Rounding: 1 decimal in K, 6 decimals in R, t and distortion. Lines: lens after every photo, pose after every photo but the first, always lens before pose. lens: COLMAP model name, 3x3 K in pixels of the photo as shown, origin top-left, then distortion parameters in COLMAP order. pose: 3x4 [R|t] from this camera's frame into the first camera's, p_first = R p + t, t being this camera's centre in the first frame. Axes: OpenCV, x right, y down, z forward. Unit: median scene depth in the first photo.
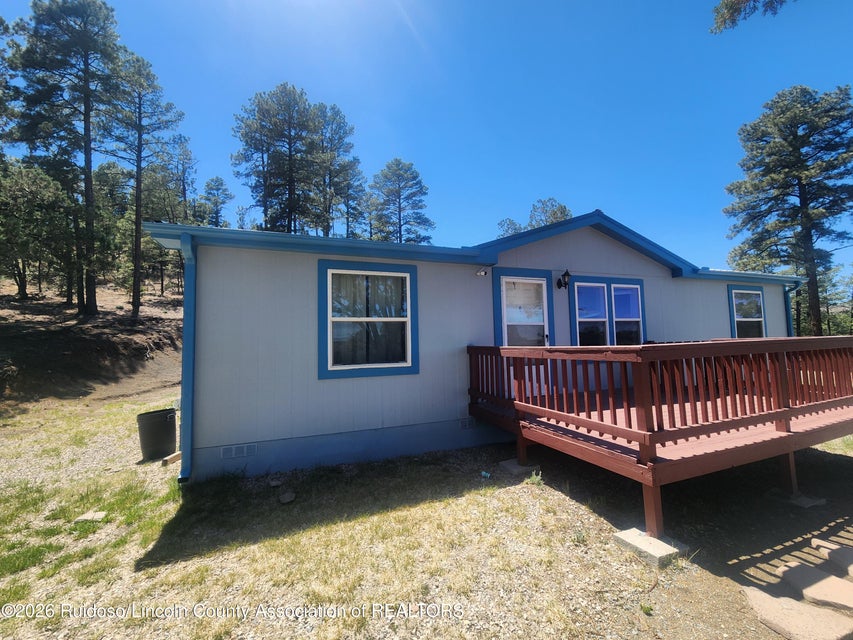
lens RADIAL K [[348.3, 0, 428.4], [0, 348.3, 323.4], [0, 0, 1]] dist [-0.002641, -0.000041]
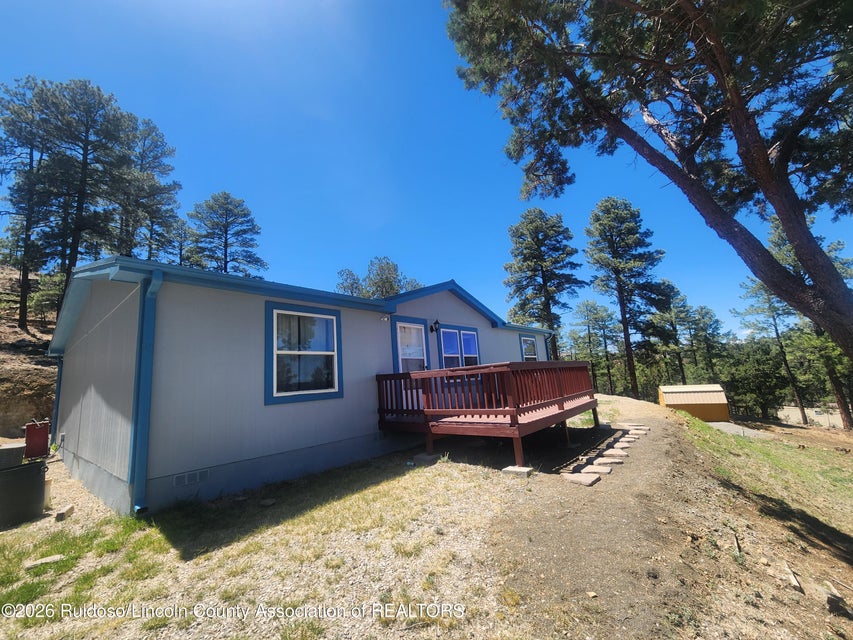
lens RADIAL K [[348.3, 0, 426.1], [0, 348.3, 320.7], [0, 0, 1]] dist [-0.002641, -0.000041]
pose [[0.880460, 0.046129, 0.471871, -0.342607], [0.019784, 0.990814, -0.133776, 0.043209], [-0.473707, 0.127120, 0.871460, -0.229281]]
